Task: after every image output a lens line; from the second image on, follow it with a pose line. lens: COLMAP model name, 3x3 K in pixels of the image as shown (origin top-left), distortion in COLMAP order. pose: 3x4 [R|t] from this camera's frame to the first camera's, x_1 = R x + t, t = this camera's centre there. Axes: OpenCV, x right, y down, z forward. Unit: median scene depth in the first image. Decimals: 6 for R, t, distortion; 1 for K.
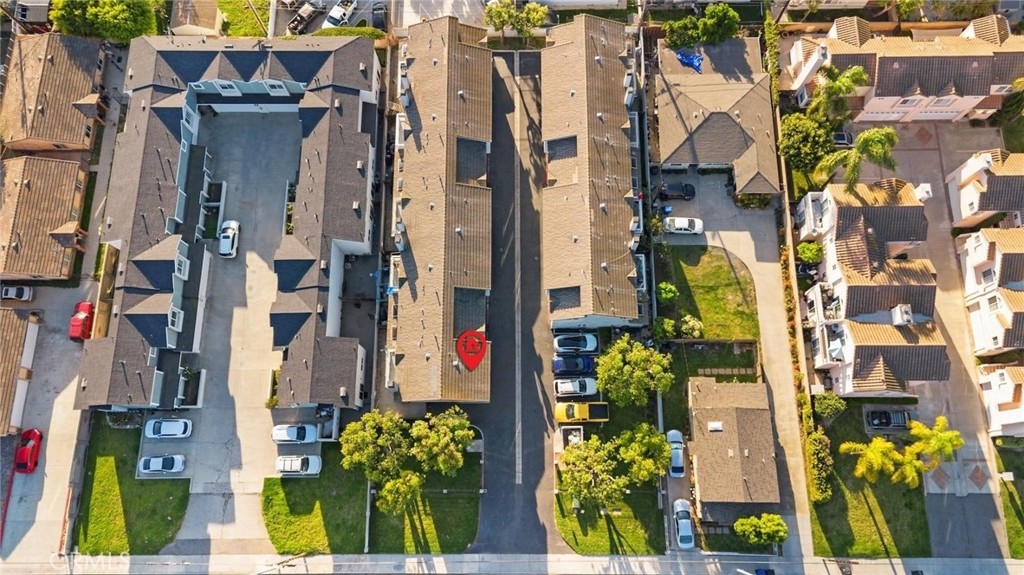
lens RADIAL K [[719.6, 0, 517.7], [0, 719.6, 279.3], [0, 0, 1]] dist [0.061658, -0.044970]
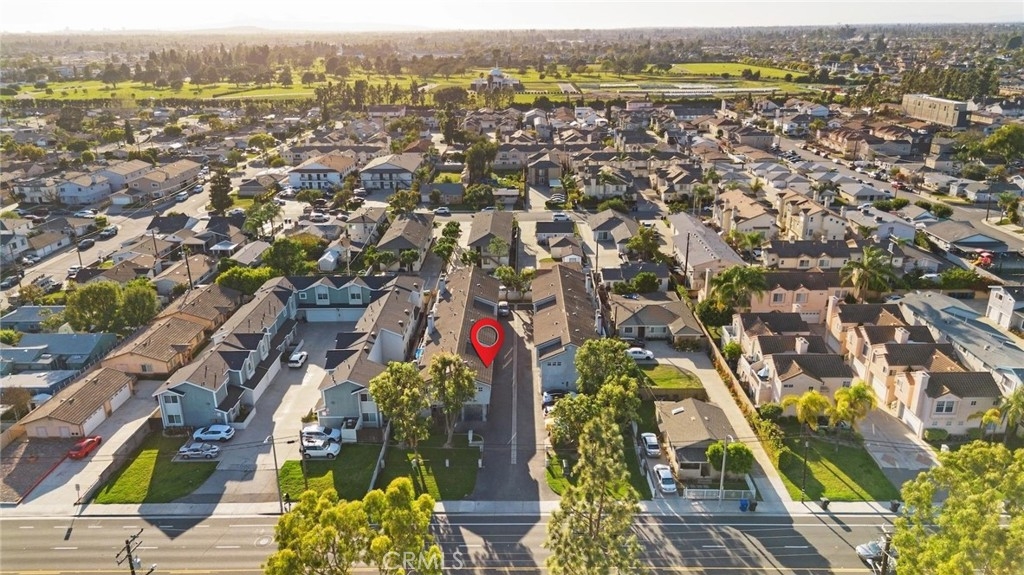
lens RADIAL K [[719.6, 0, 514.5], [0, 719.6, 282.7], [0, 0, 1]] dist [0.061658, -0.044970]
pose [[0.999919, 0.010238, -0.007546, 0.008303], [-0.012041, 0.571012, -0.820853, 1.033311], [-0.004095, 0.820878, 0.571089, 0.137250]]
